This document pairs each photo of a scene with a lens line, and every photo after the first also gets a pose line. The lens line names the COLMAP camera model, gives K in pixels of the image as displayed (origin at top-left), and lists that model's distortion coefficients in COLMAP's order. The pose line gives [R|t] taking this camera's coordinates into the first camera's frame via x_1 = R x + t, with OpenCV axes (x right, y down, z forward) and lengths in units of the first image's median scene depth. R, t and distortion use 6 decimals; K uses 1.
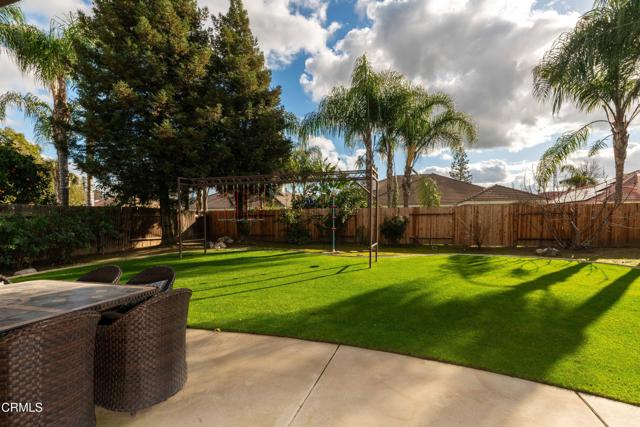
lens RADIAL K [[328.8, 0, 310.7], [0, 328.8, 216.8], [0, 0, 1]] dist [0.036360, 0.000311]
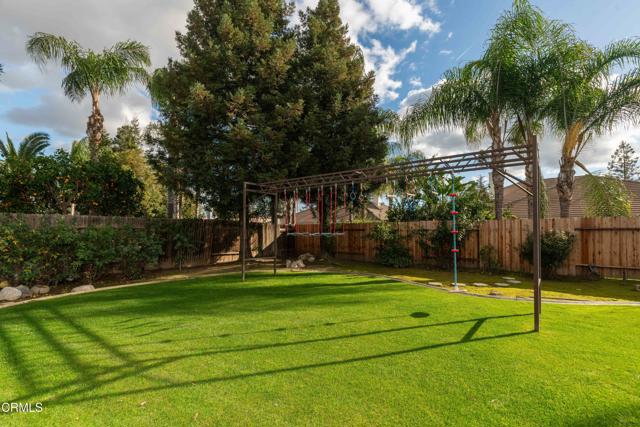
lens RADIAL K [[328.8, 0, 310.7], [0, 328.8, 216.8], [0, 0, 1]] dist [0.036360, 0.000311]
pose [[0.956993, -0.001487, -0.290108, -0.001715], [-0.013145, 0.998738, -0.048480, 0.006024], [0.289814, 0.050209, 0.955765, 0.188602]]
